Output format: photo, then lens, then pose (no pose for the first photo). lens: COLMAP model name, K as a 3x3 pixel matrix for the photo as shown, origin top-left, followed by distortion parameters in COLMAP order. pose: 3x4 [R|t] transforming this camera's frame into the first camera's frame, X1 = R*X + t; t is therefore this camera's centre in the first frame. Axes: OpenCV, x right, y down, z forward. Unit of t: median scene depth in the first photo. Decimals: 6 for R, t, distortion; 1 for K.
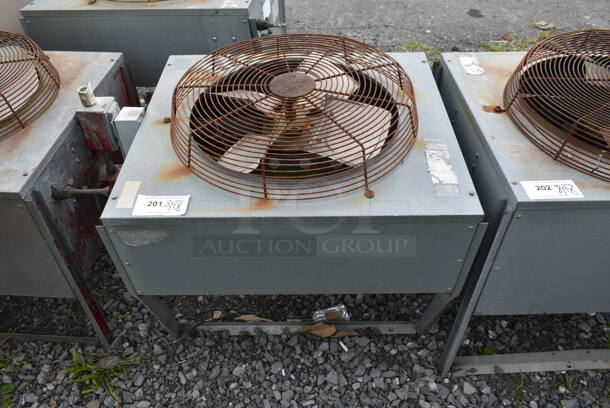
lens RADIAL K [[465.3, 0, 307.7], [0, 465.3, 204.2], [0, 0, 1]] dist [-0.028429, 0.017429]
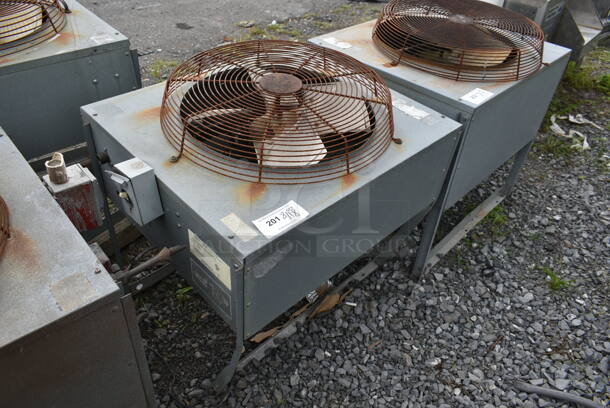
lens RADIAL K [[465.3, 0, 306.5], [0, 465.3, 204.4], [0, 0, 1]] dist [-0.028429, 0.017429]
pose [[0.709068, -0.402095, 0.579261, -0.677196], [0.428441, 0.898131, 0.098988, -0.080684], [-0.560055, 0.177989, 0.809110, 0.138479]]
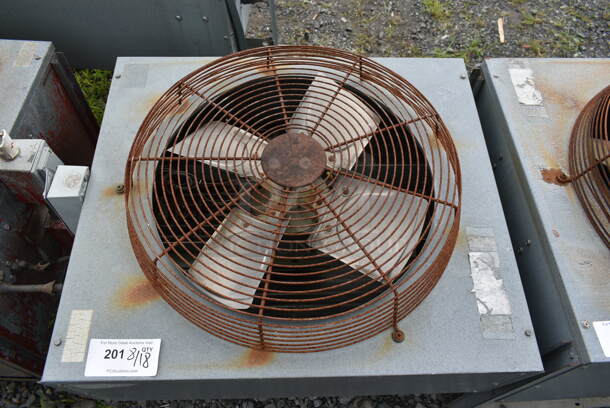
lens RADIAL K [[465.3, 0, 306.9], [0, 465.3, 202.5], [0, 0, 1]] dist [-0.028429, 0.017429]
pose [[0.998841, -0.001684, 0.048095, -0.044316], [-0.011466, 0.962279, 0.271821, -0.361806], [-0.046738, -0.272058, 0.961145, 0.272946]]
